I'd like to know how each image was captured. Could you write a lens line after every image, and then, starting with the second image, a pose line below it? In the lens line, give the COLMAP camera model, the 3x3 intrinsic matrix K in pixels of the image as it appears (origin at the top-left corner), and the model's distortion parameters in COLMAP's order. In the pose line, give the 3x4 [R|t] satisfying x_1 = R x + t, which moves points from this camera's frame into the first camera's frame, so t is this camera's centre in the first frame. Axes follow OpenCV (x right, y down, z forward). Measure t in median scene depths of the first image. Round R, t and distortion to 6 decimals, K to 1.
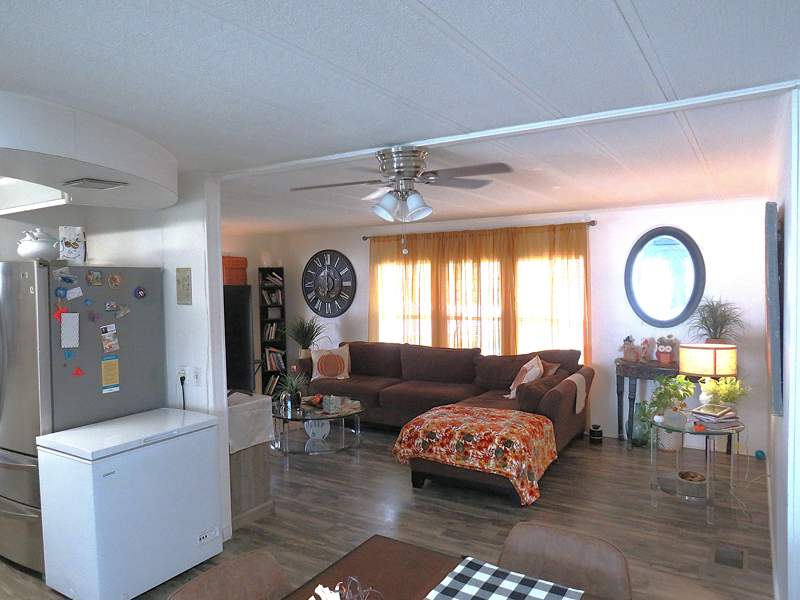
lens RADIAL K [[609.3, 0, 400.6], [0, 609.3, 299.9], [0, 0, 1]] dist [-0.012785, 0.000943]
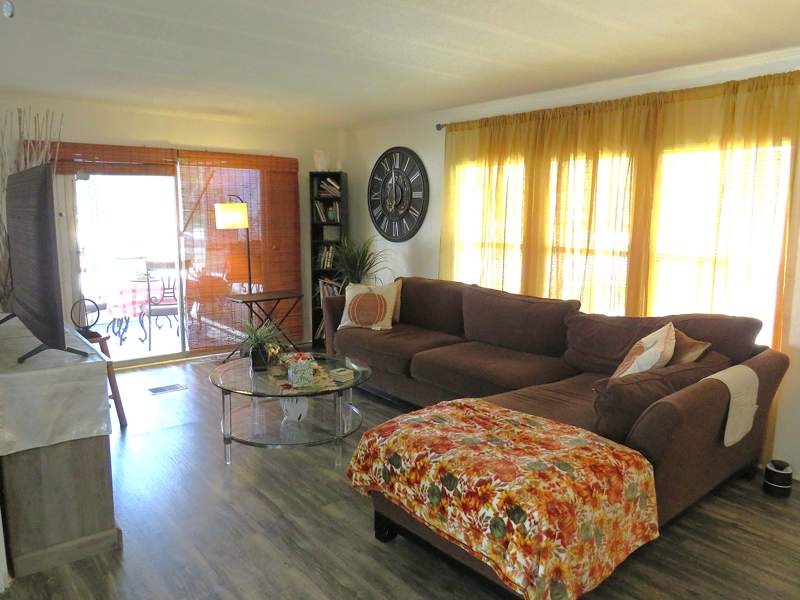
lens RADIAL K [[609.3, 0, 400.6], [0, 609.3, 299.9], [0, 0, 1]] dist [-0.012785, 0.000943]
pose [[0.940578, 0.074509, -0.331304, 0.159446], [-0.037286, 0.992393, 0.117329, 0.014114], [0.337526, -0.098004, 0.936201, 0.370132]]
